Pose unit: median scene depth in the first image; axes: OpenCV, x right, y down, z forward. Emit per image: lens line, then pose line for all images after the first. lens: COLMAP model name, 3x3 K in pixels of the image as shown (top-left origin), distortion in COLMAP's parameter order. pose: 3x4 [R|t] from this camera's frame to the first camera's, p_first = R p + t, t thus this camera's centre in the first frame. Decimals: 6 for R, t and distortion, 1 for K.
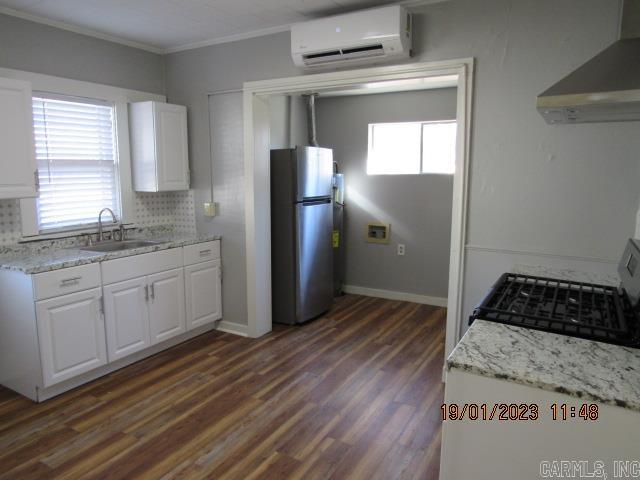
lens RADIAL K [[451.1, 0, 325.8], [0, 451.1, 238.9], [0, 0, 1]] dist [-0.039281, 0.012840]
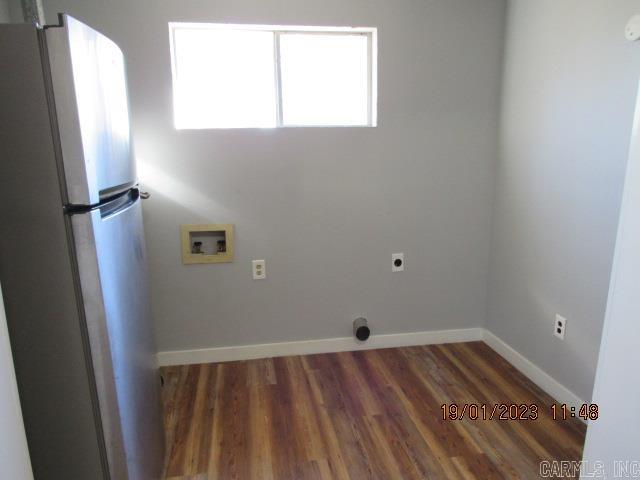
lens RADIAL K [[451.1, 0, 318.7], [0, 451.1, 241.4], [0, 0, 1]] dist [-0.039281, 0.012840]
pose [[0.782351, -0.146644, 0.605329, -0.099744], [0.099685, 0.988840, 0.110715, -0.062189], [-0.614809, -0.026276, 0.788238, 0.529372]]
